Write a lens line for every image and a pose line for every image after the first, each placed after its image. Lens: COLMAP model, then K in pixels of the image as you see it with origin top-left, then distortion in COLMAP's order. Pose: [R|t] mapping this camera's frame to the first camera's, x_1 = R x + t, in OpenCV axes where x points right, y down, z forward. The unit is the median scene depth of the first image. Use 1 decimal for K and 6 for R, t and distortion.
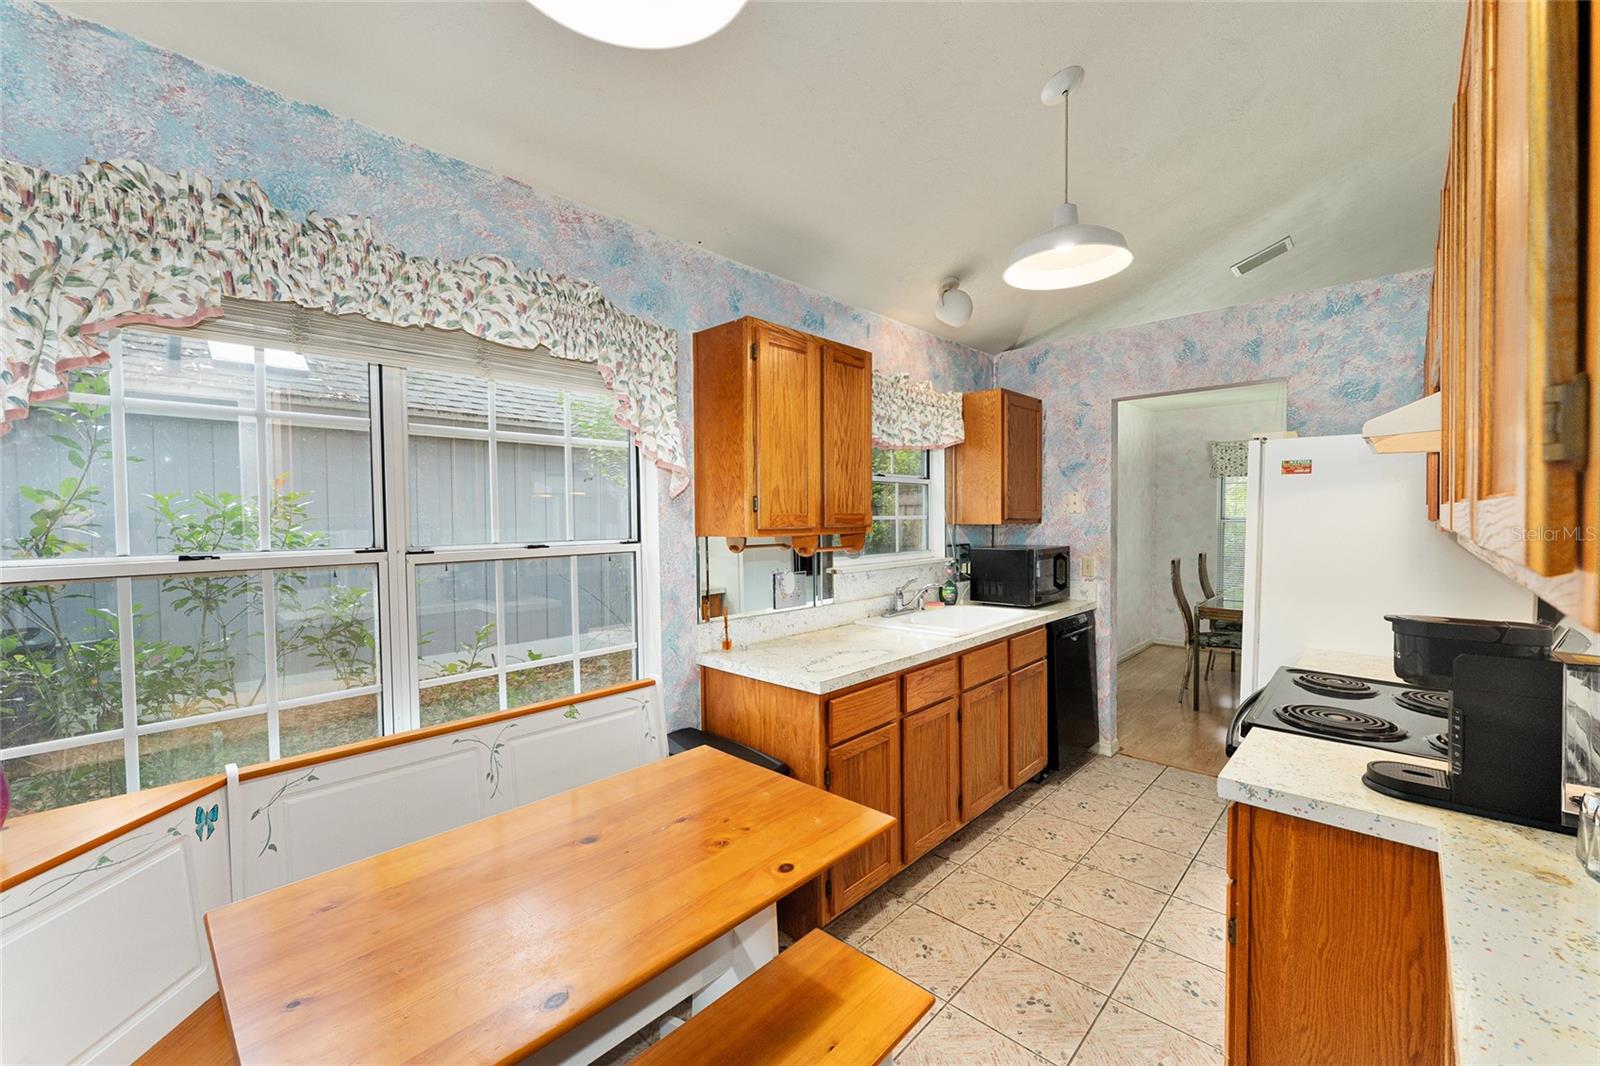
lens RADIAL K [[637.4, 0, 794.6], [0, 637.4, 532.7], [0, 0, 1]] dist [-0.000057, 0.000073]
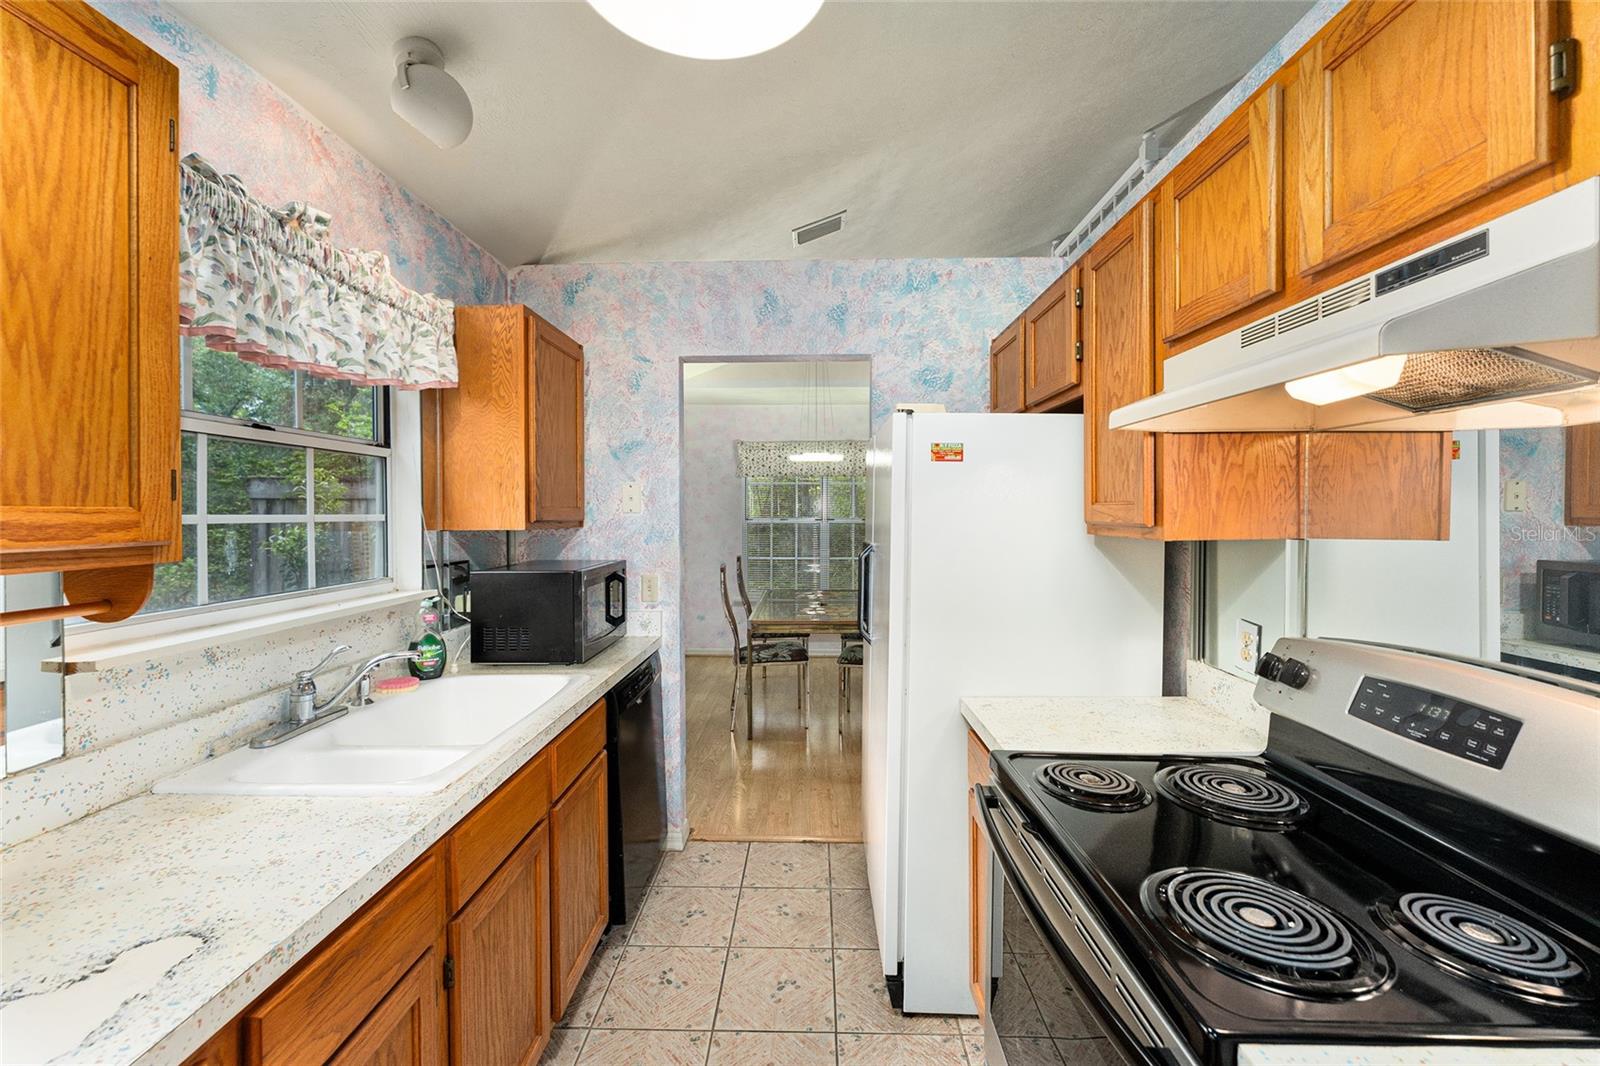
lens RADIAL K [[637.4, 0, 793.3], [0, 637.4, 520.2], [0, 0, 1]] dist [-0.000057, 0.000073]
pose [[0.738069, 0.000255, 0.674725, 0.104242], [0.012521, 0.999823, -0.014075, -0.010761], [-0.674609, 0.018837, 0.737935, 0.384364]]
